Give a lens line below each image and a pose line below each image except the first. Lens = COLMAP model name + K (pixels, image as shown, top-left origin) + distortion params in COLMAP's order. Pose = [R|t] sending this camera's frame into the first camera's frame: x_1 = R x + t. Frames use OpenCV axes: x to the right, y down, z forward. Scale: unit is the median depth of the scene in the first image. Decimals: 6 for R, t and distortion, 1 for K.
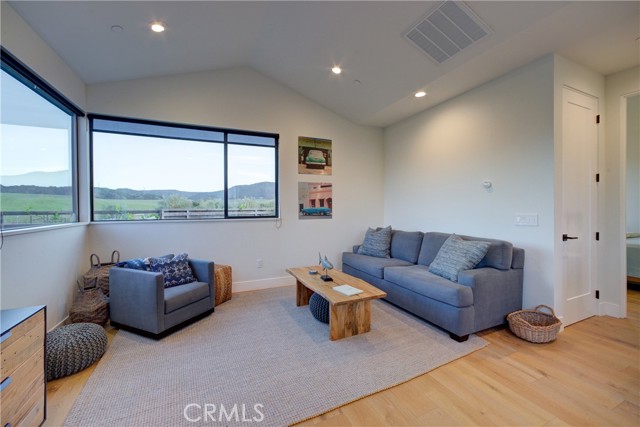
lens RADIAL K [[254.5, 0, 316.8], [0, 254.5, 209.4], [0, 0, 1]] dist [-0.001531, 0.000484]
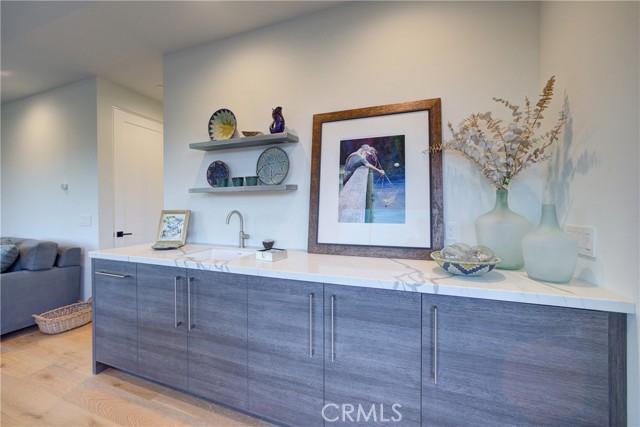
lens RADIAL K [[254.5, 0, 316.8], [0, 254.5, 209.4], [0, 0, 1]] dist [-0.001531, 0.000484]
pose [[0.696948, -0.003723, 0.717112, 0.506525], [0.005696, 0.999984, -0.000344, -0.000131], [-0.717099, 0.004325, 0.696958, -0.331970]]
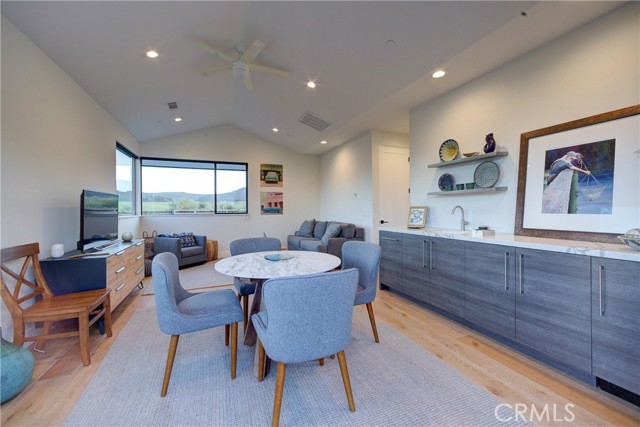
lens RADIAL K [[254.5, 0, 316.8], [0, 254.5, 209.4], [0, 0, 1]] dist [-0.001531, 0.000484]
pose [[0.999687, -0.002373, -0.024907, 0.345195], [0.002236, 0.999982, -0.005508, 0.015213], [0.024919, 0.005451, 0.999675, -0.648506]]
